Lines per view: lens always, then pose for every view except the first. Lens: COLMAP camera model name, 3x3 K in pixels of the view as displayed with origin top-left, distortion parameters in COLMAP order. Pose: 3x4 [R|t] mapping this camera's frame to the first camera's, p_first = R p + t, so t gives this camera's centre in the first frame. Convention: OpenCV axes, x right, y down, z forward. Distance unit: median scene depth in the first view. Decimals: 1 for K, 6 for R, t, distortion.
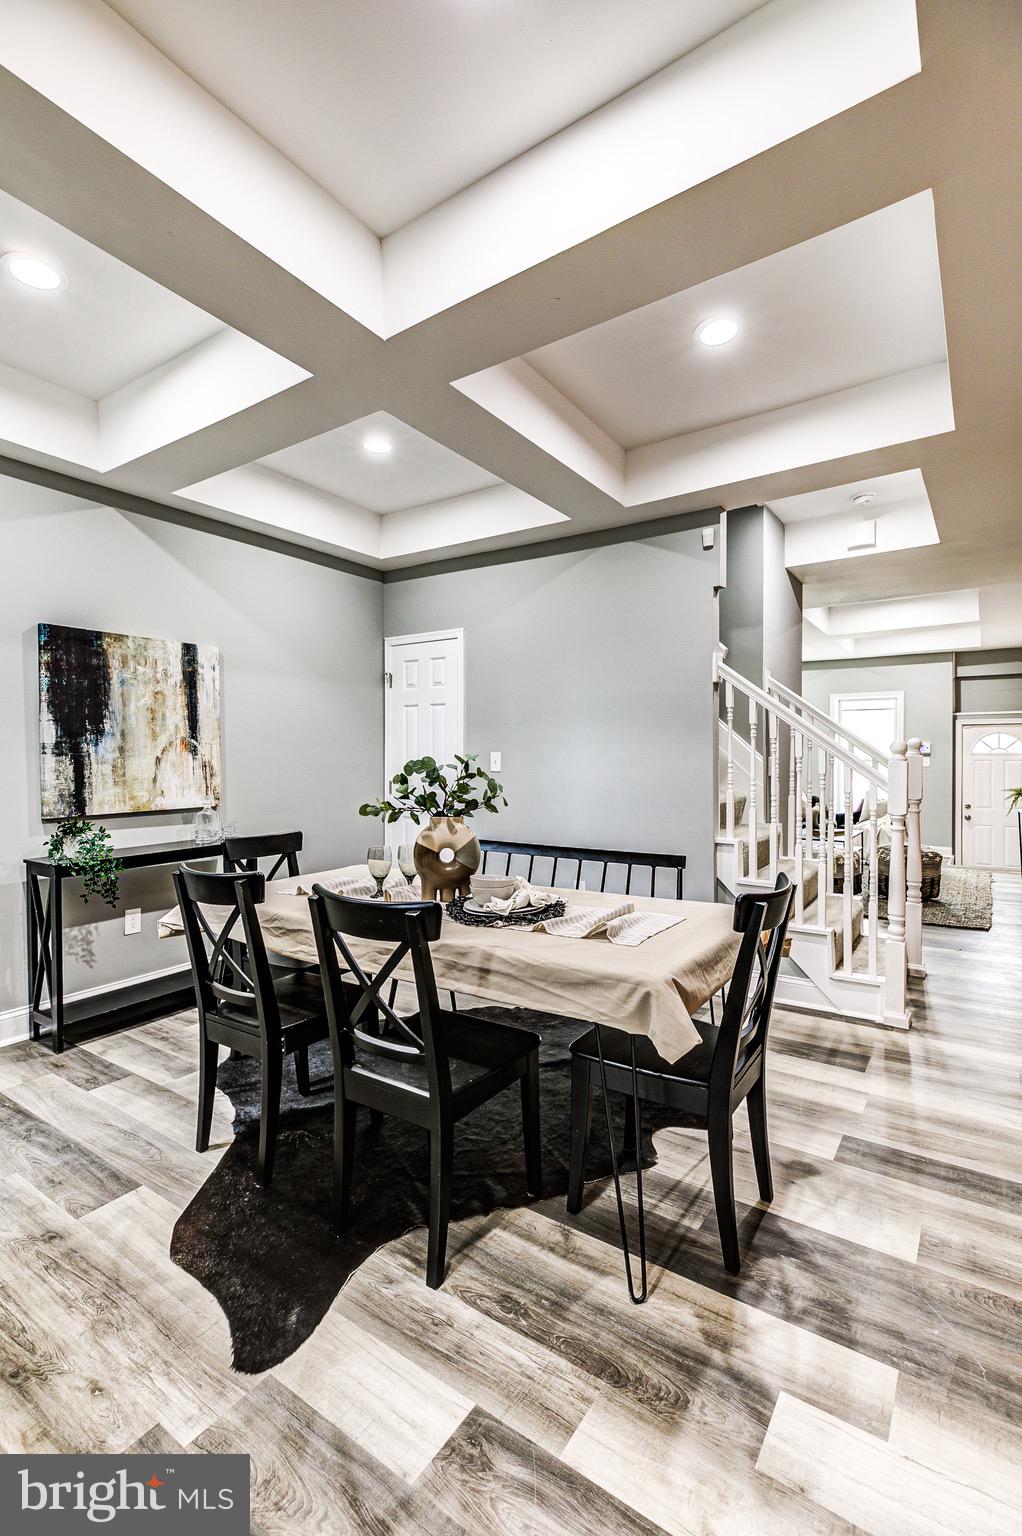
lens RADIAL K [[697.5, 0, 514.9], [0, 697.5, 764.3], [0, 0, 1]] dist [0.009867, 0.002025]
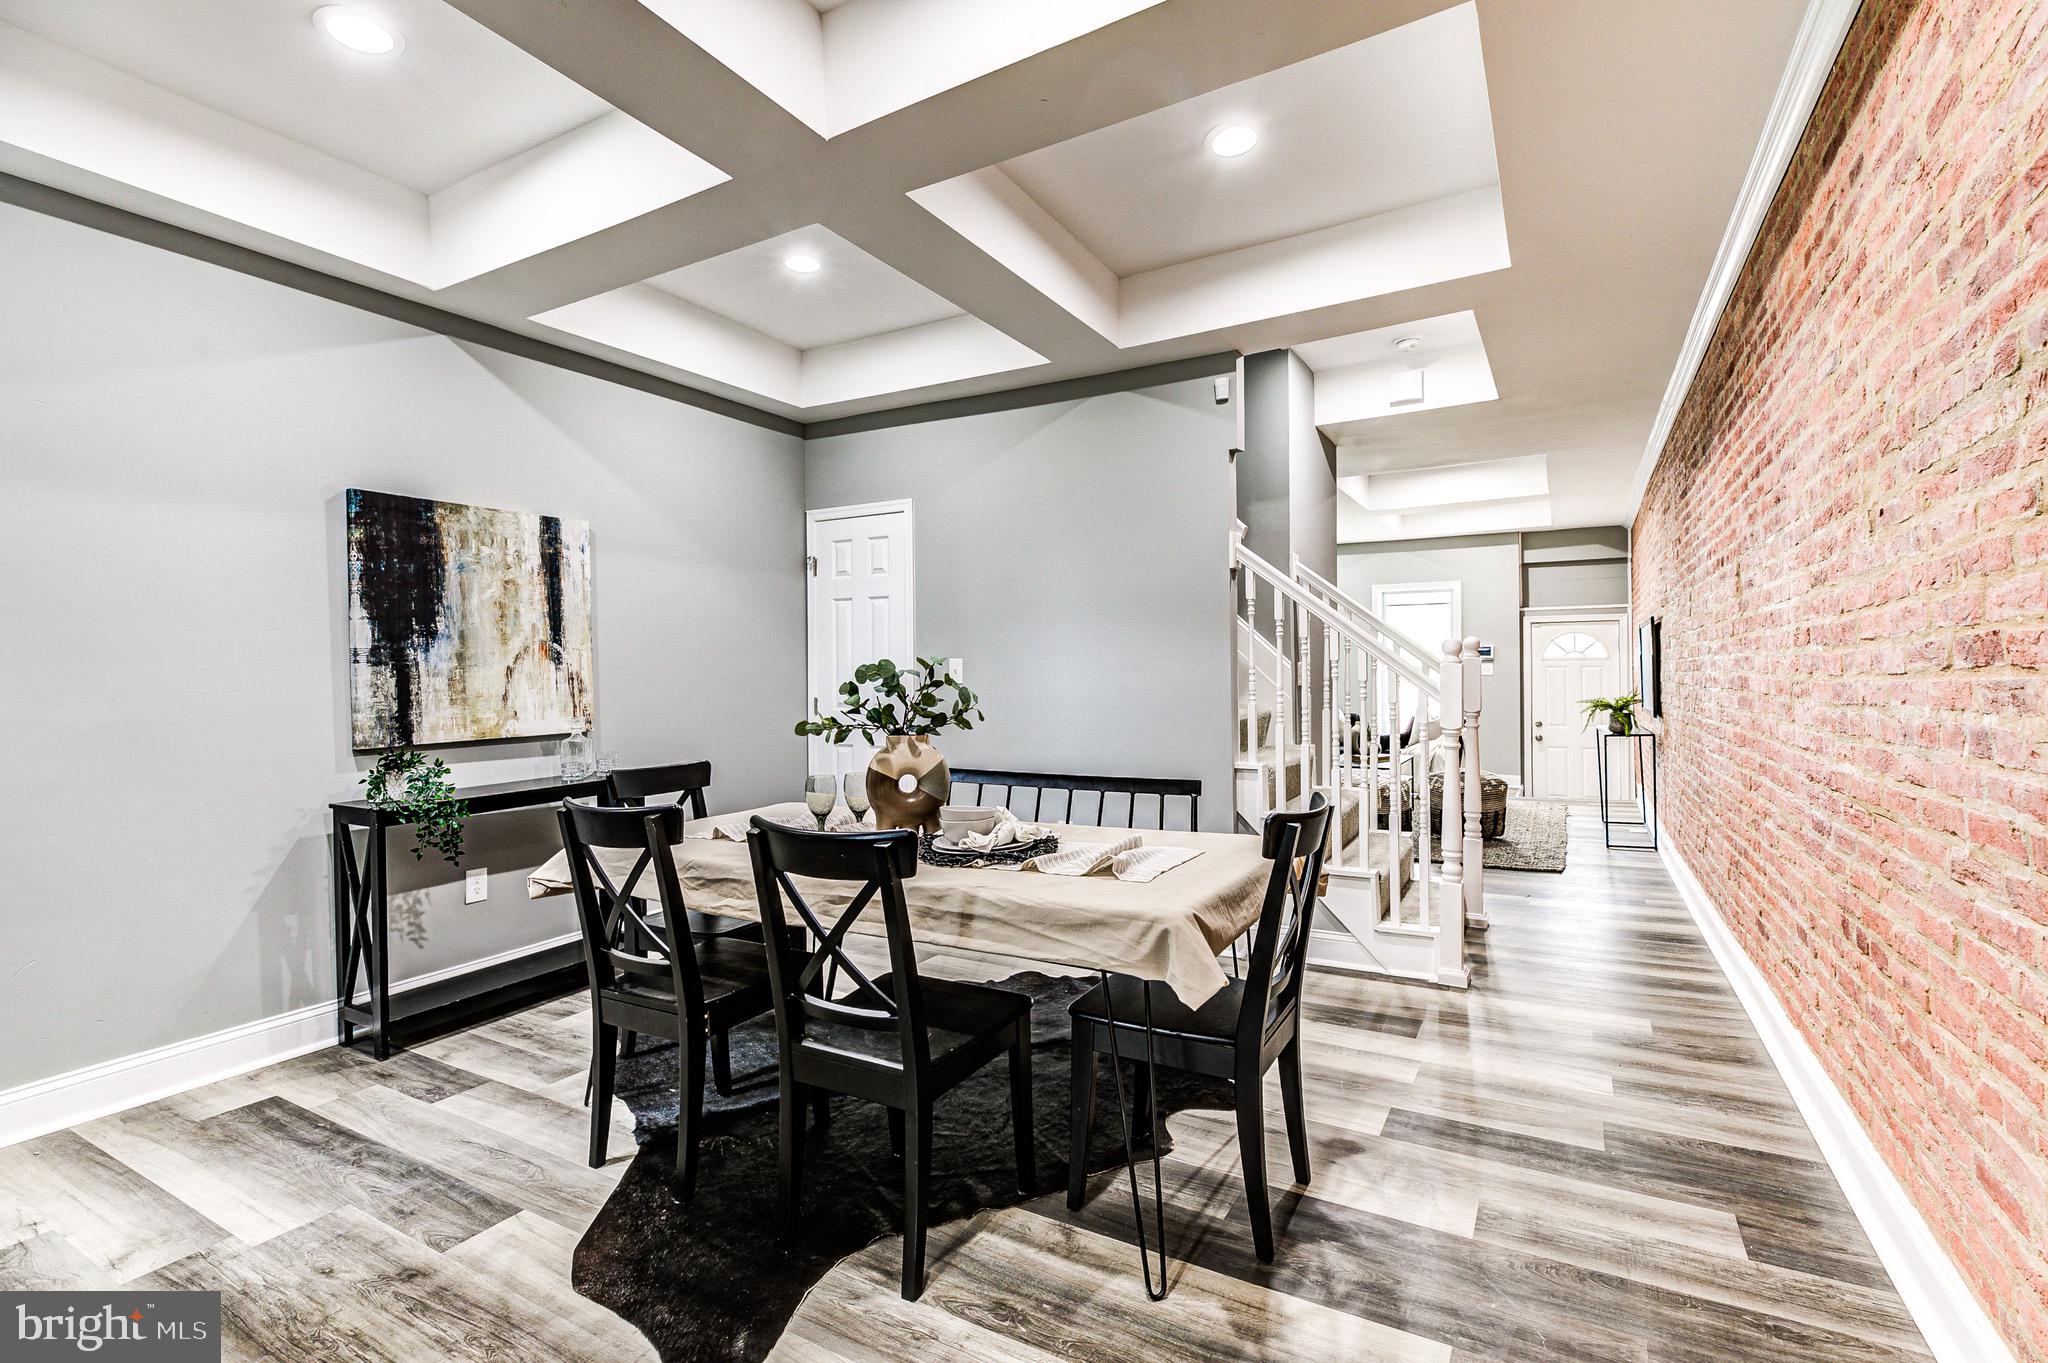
lens RADIAL K [[929.9, 0, 1039.2], [0, 929.9, 674.0], [0, 0, 1]] dist [0.009867, 0.002025]
pose [[0.996804, -0.008571, 0.079425, -0.027600], [0.009083, 0.999940, -0.006091, 0.011574], [-0.079368, 0.006793, 0.996822, -0.065133]]
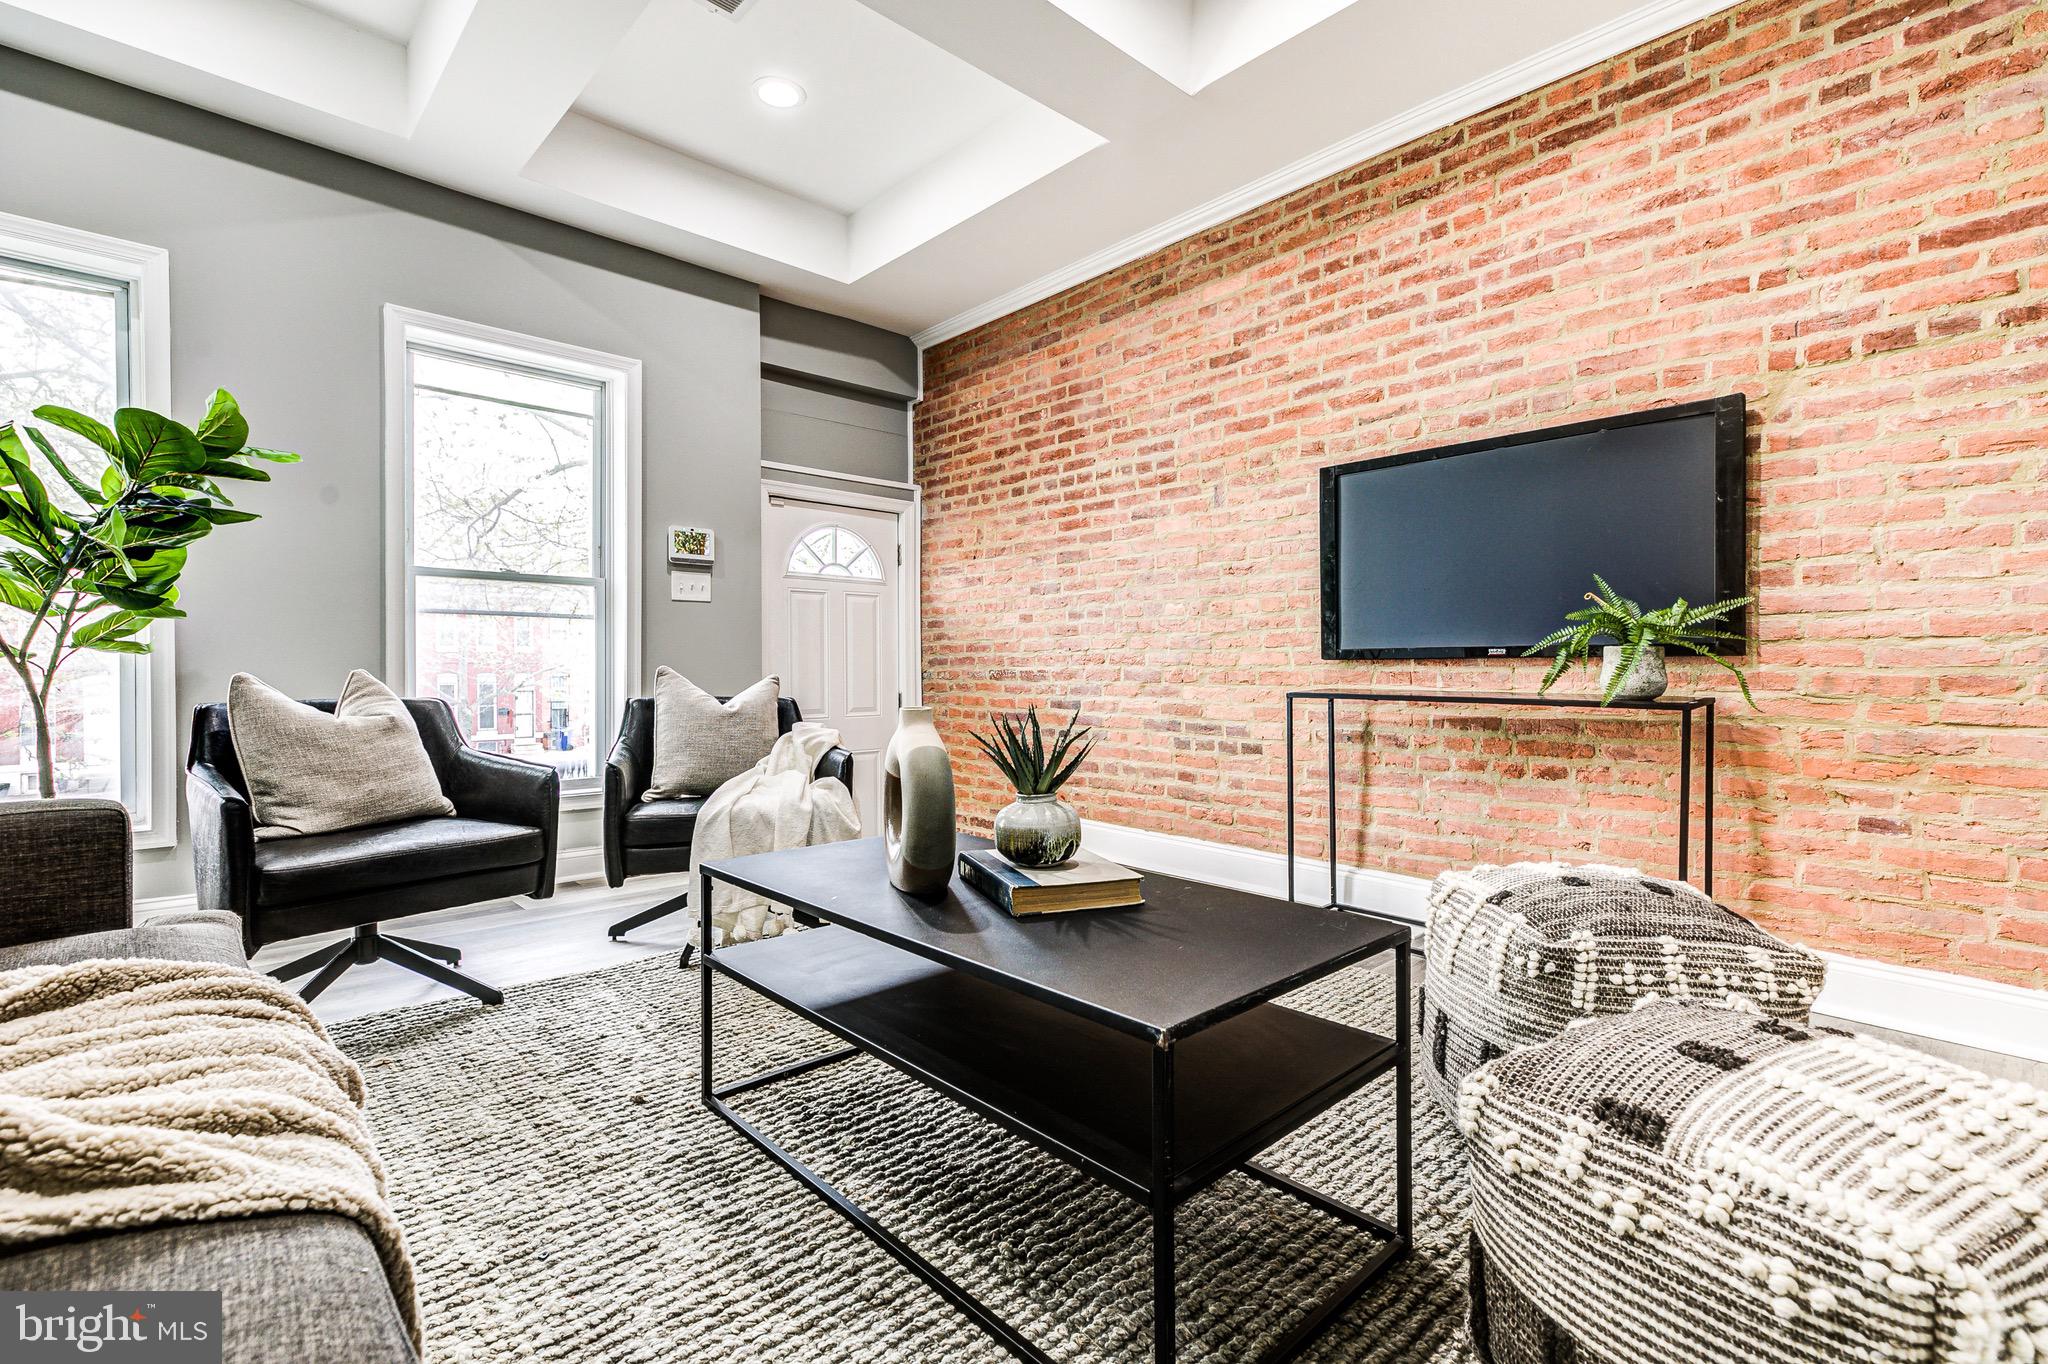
lens RADIAL K [[929.9, 0, 1002.7], [0, 929.9, 672.6], [0, 0, 1]] dist [0.009867, 0.002025]
pose [[0.258239, -0.004030, 0.966073, 0.657867], [0.005748, 0.999980, 0.002635, 0.128297], [-0.966064, 0.004873, 0.258257, 2.567409]]
